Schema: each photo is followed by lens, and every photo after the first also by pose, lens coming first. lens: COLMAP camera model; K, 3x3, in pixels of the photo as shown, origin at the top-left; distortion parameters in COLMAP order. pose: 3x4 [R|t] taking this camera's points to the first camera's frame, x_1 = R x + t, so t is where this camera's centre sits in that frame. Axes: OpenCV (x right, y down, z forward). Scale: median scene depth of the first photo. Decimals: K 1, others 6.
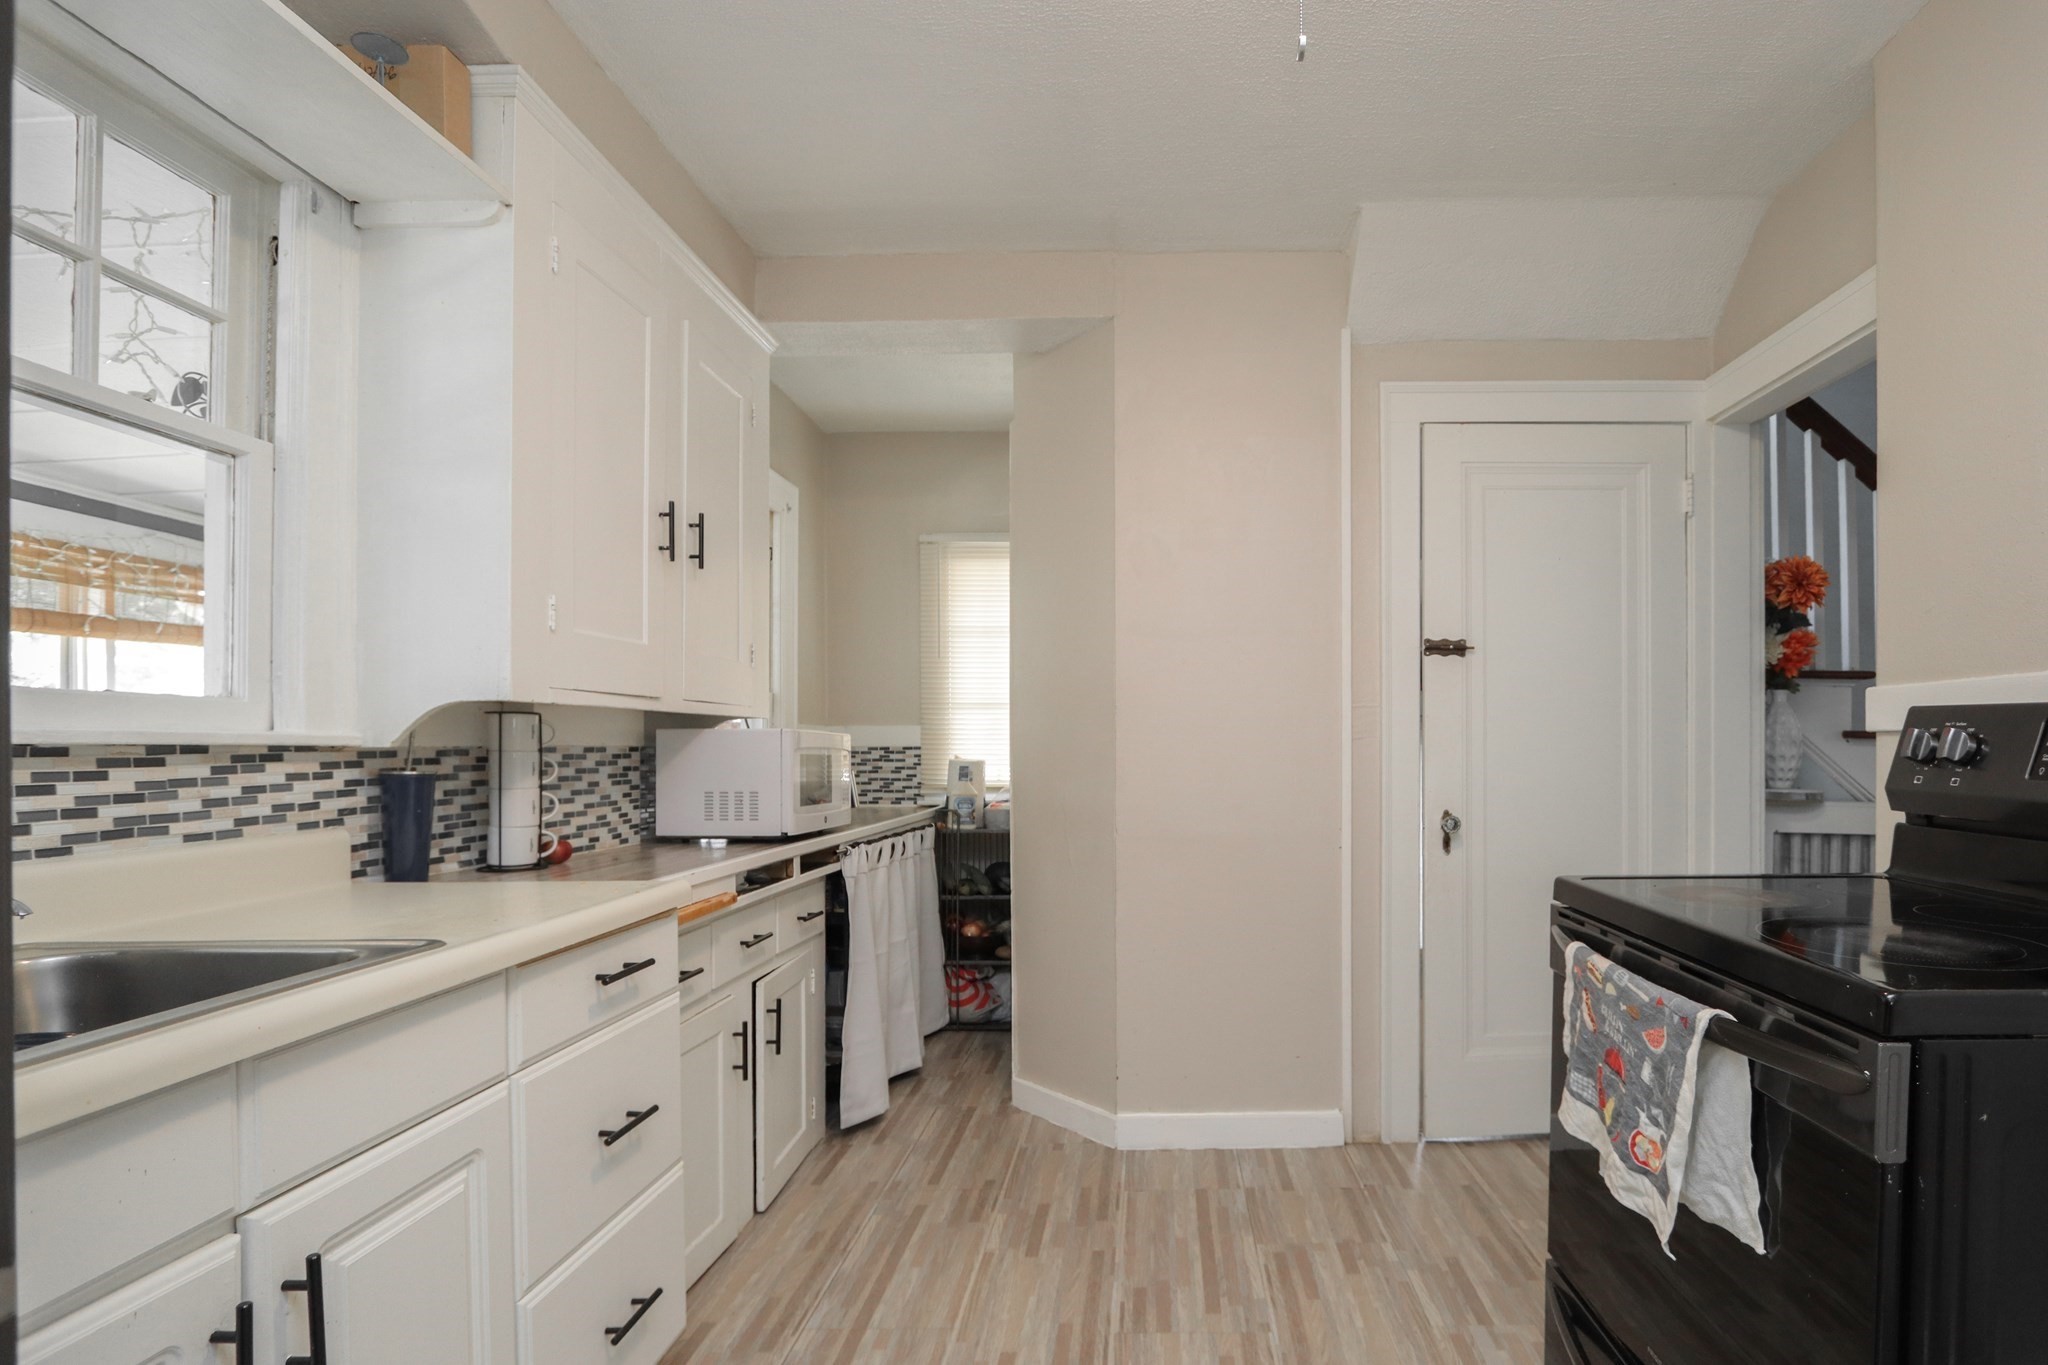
lens RADIAL K [[954.1, 0, 1024.0], [0, 954.1, 682.5], [0, 0, 1]] dist [-0.013504, 0.000274]
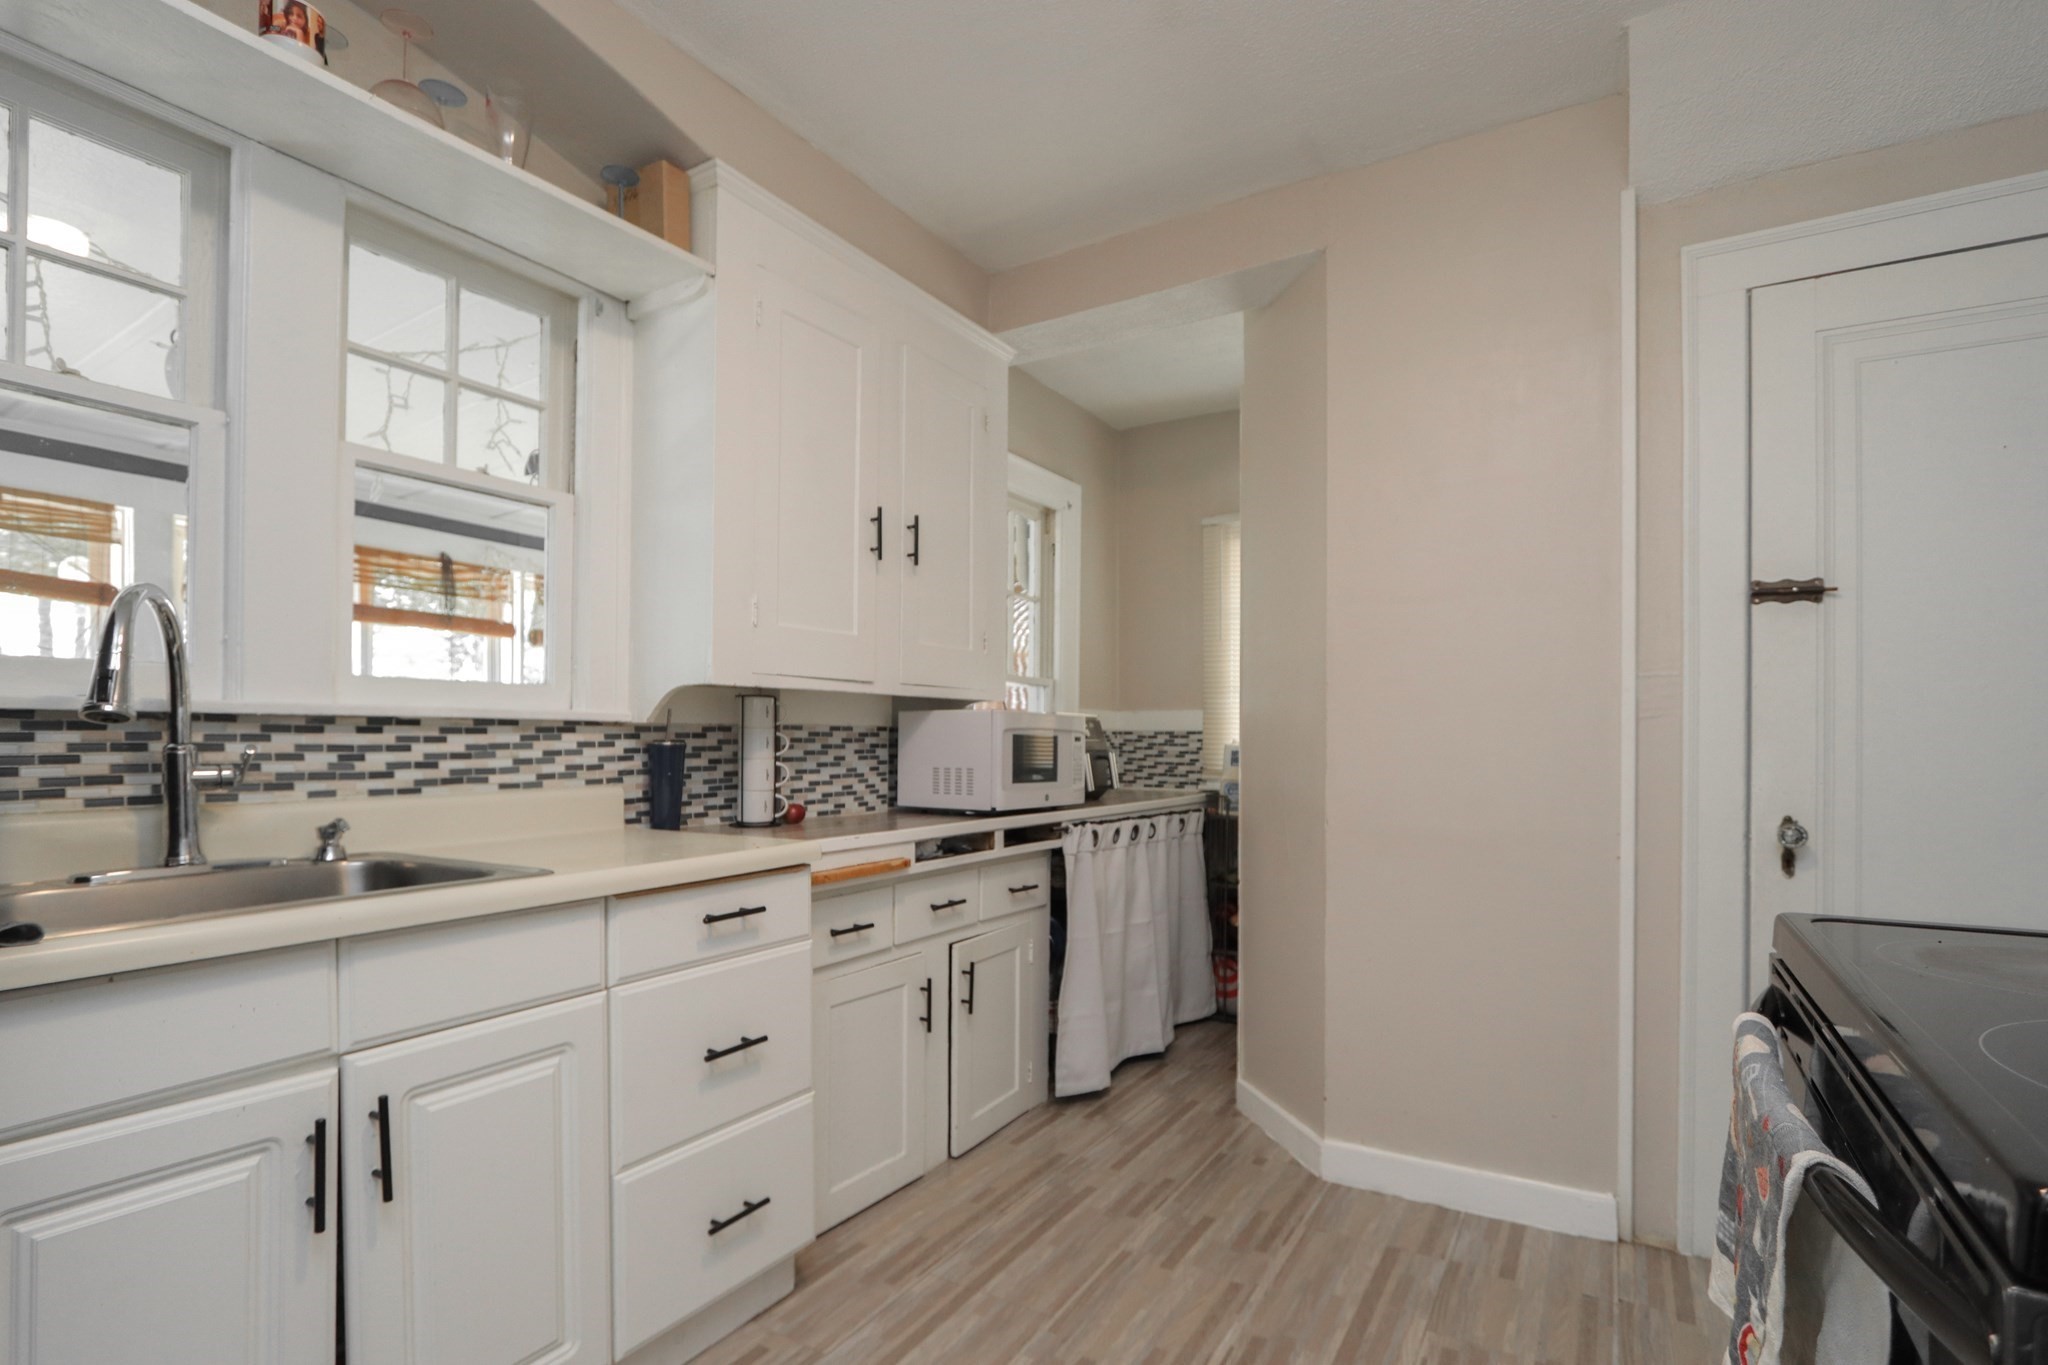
lens RADIAL K [[898.6, 0, 1024.0], [0, 898.6, 682.5], [0, 0, 1]] dist [-0.014776, 0.000324]
pose [[0.880657, -0.021279, -0.473276, 0.278215], [0.022978, 0.999734, -0.002192, 0.022918], [0.473197, -0.008944, 0.880911, 0.145219]]
